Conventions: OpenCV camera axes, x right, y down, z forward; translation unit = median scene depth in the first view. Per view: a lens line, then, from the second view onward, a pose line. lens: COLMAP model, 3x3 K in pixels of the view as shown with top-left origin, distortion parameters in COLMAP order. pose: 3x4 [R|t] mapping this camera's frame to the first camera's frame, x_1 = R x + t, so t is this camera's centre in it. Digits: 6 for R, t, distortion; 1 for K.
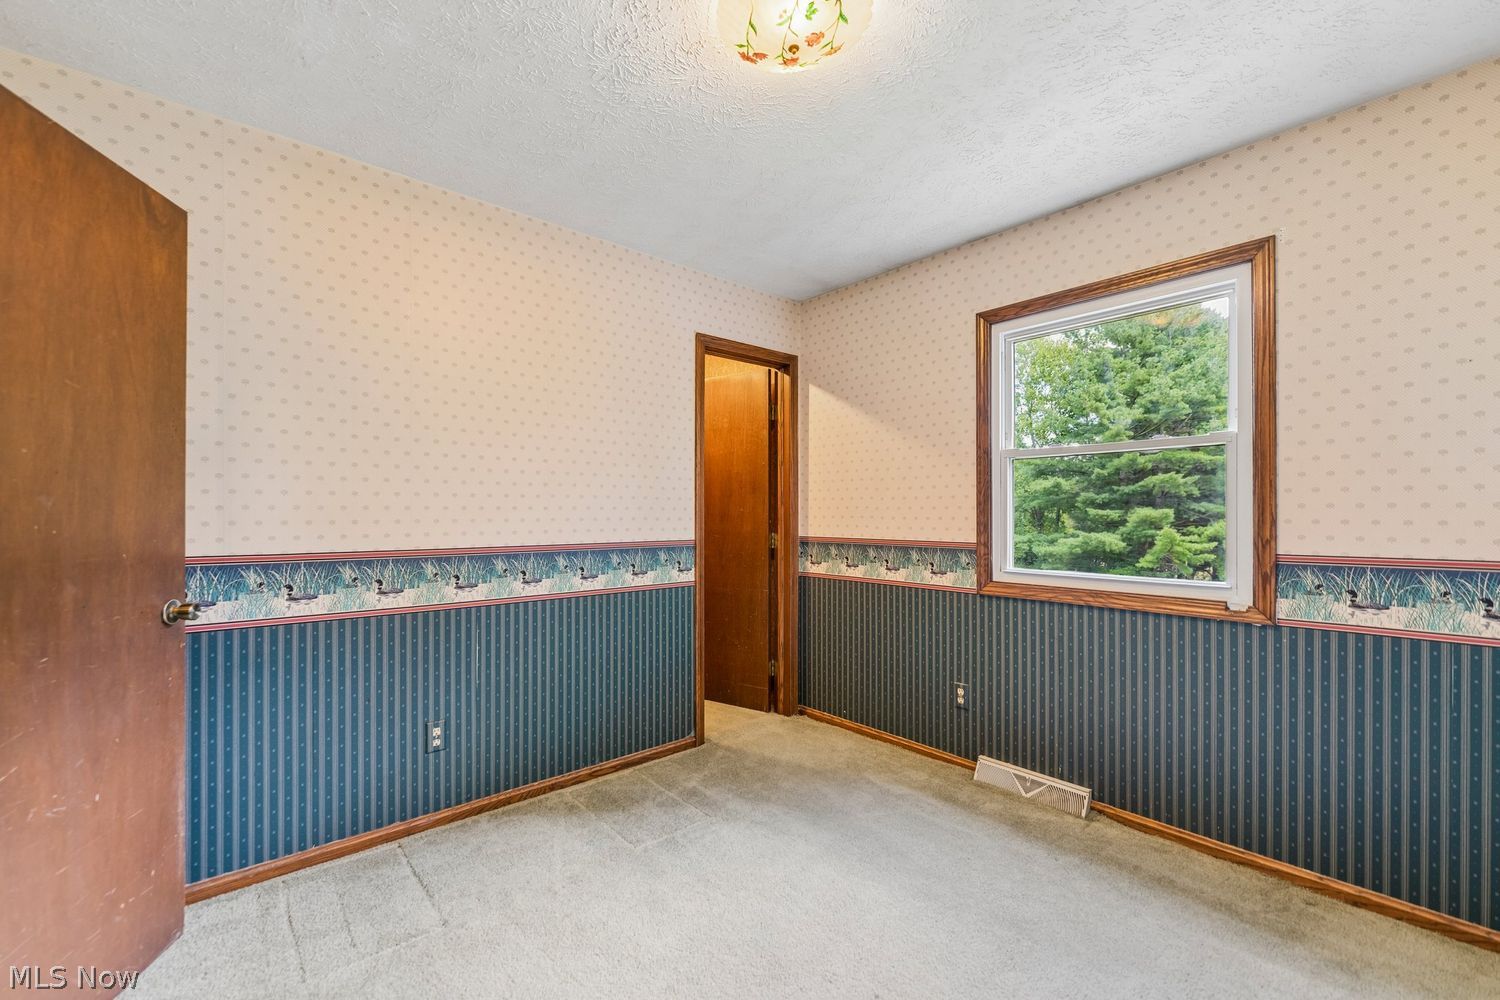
lens RADIAL K [[598.8, 0, 743.9], [0, 598.8, 504.1], [0, 0, 1]] dist [-0.002539, 0.000166]
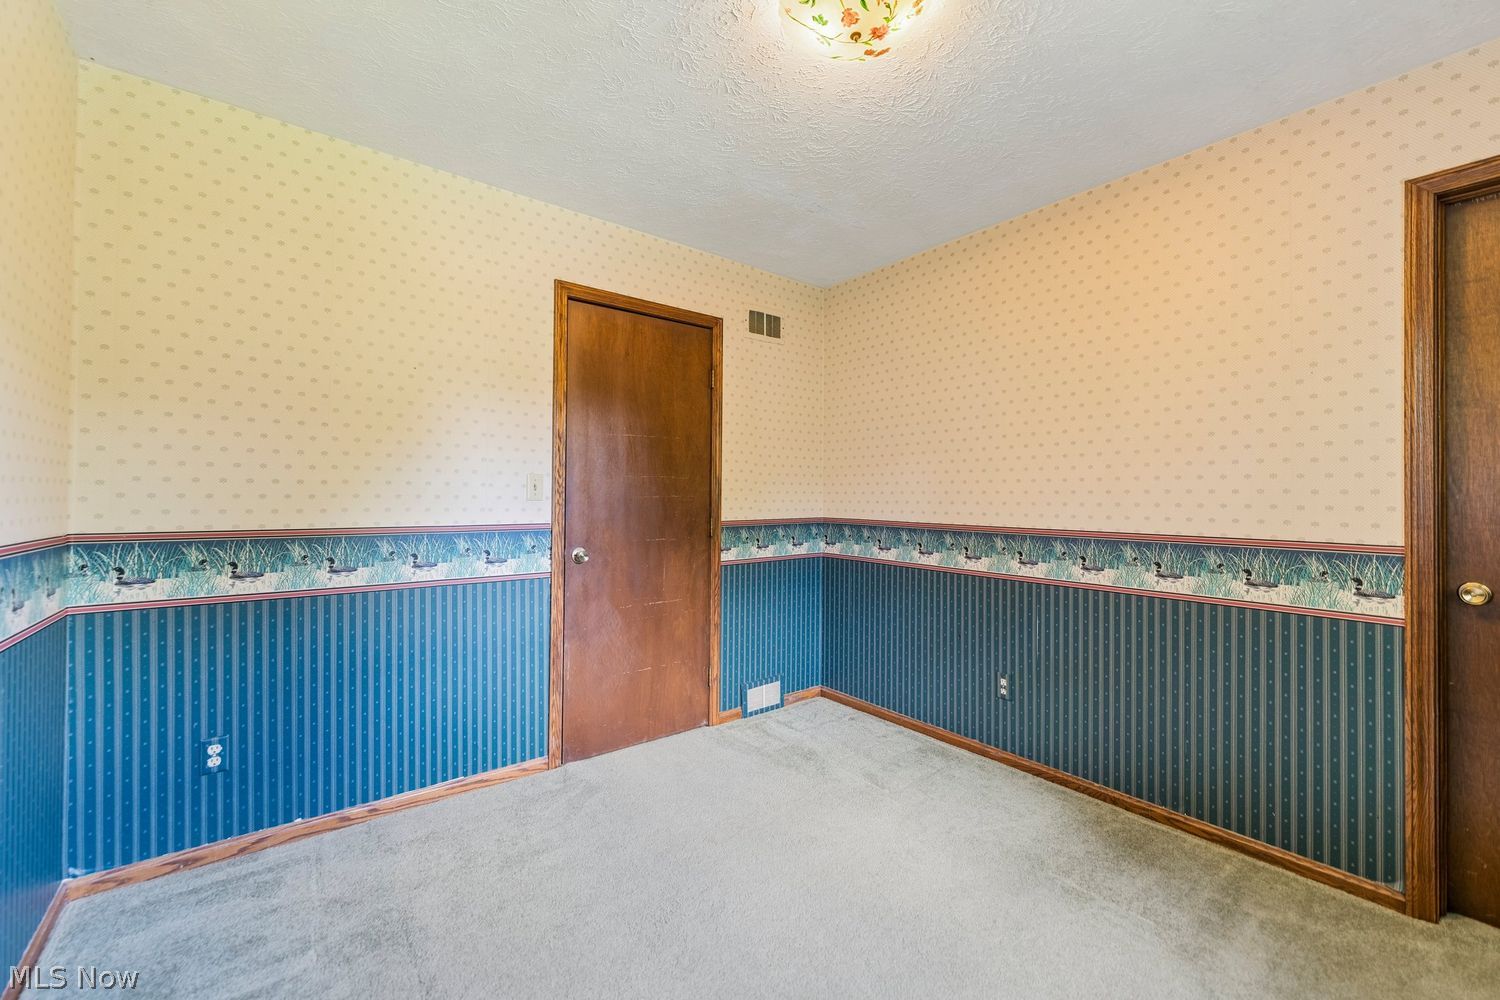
lens RADIAL K [[608.0, 0, 747.0], [0, 608.0, 479.9], [0, 0, 1]] dist [-0.002457, 0.000166]
pose [[-0.043946, -0.021786, -0.998796, 0.658264], [0.009191, 0.999711, -0.022211, 0.004291], [0.998992, -0.010157, -0.043733, 0.511711]]
